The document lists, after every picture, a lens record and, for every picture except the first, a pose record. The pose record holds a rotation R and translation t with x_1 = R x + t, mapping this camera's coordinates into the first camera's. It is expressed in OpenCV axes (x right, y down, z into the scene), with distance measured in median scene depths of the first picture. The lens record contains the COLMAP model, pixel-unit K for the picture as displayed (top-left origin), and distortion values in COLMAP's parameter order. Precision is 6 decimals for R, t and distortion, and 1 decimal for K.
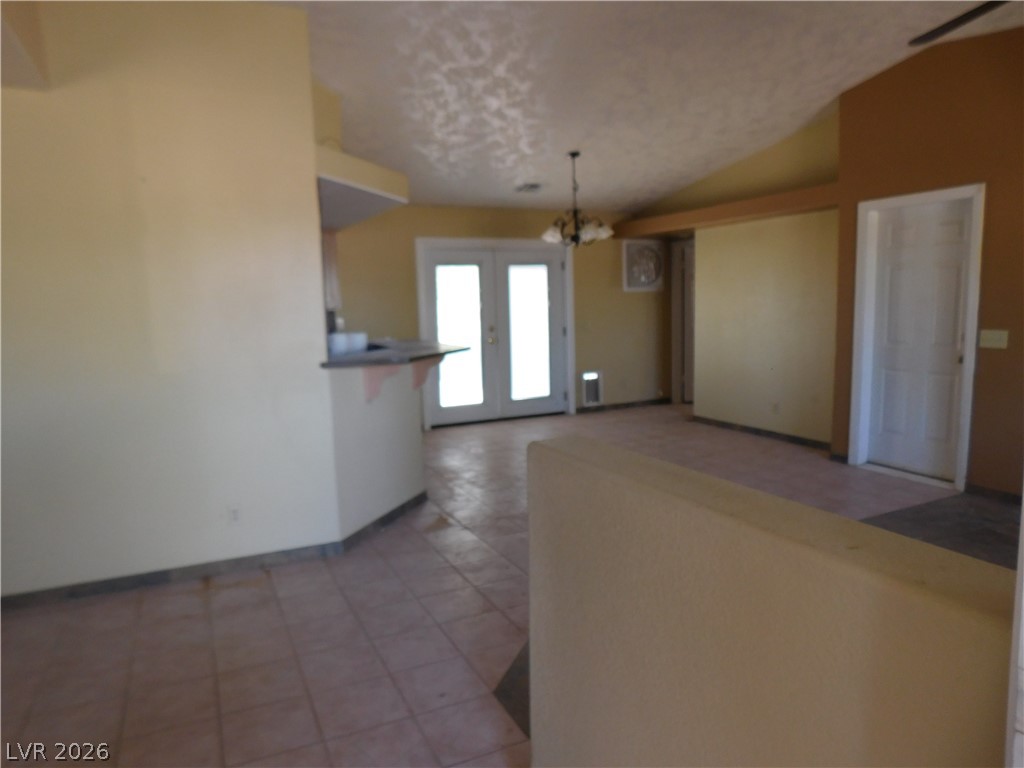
lens RADIAL K [[674.6, 0, 513.5], [0, 674.6, 376.9], [0, 0, 1]] dist [-0.067660, 0.047801]
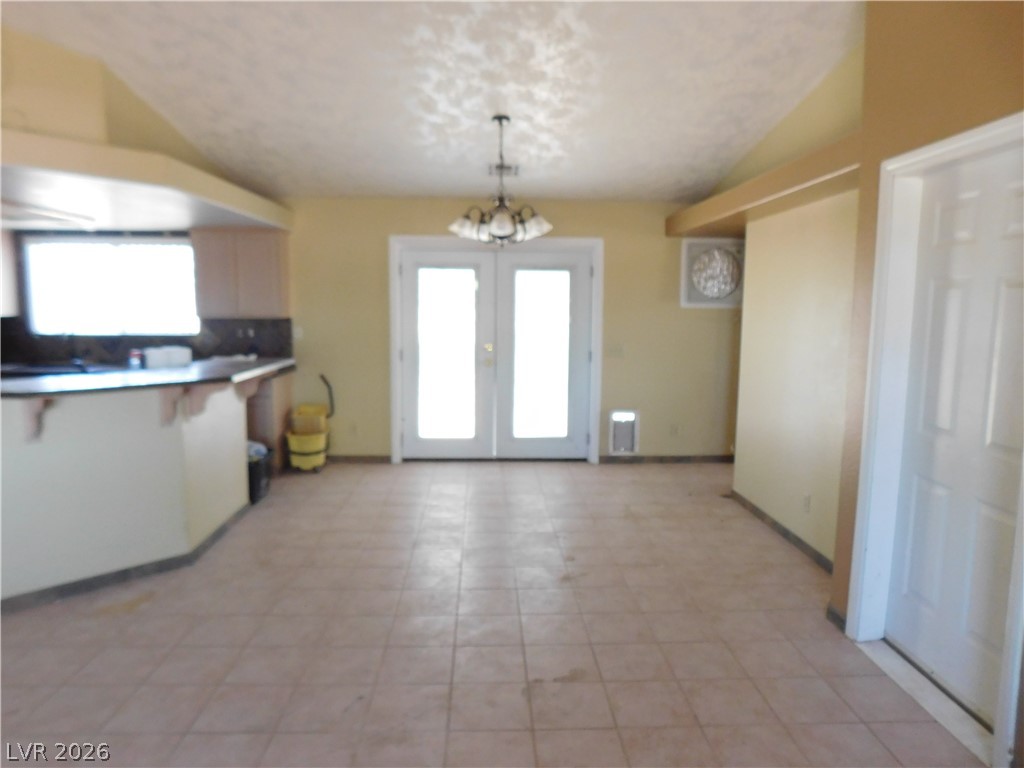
lens RADIAL K [[674.6, 0, 511.1], [0, 674.6, 388.6], [0, 0, 1]] dist [-0.067660, 0.047801]
pose [[0.914834, 0.083143, -0.395178, 0.304897], [-0.076720, 0.996537, 0.032058, -0.048760], [0.396475, 0.000990, 0.918045, 0.255356]]
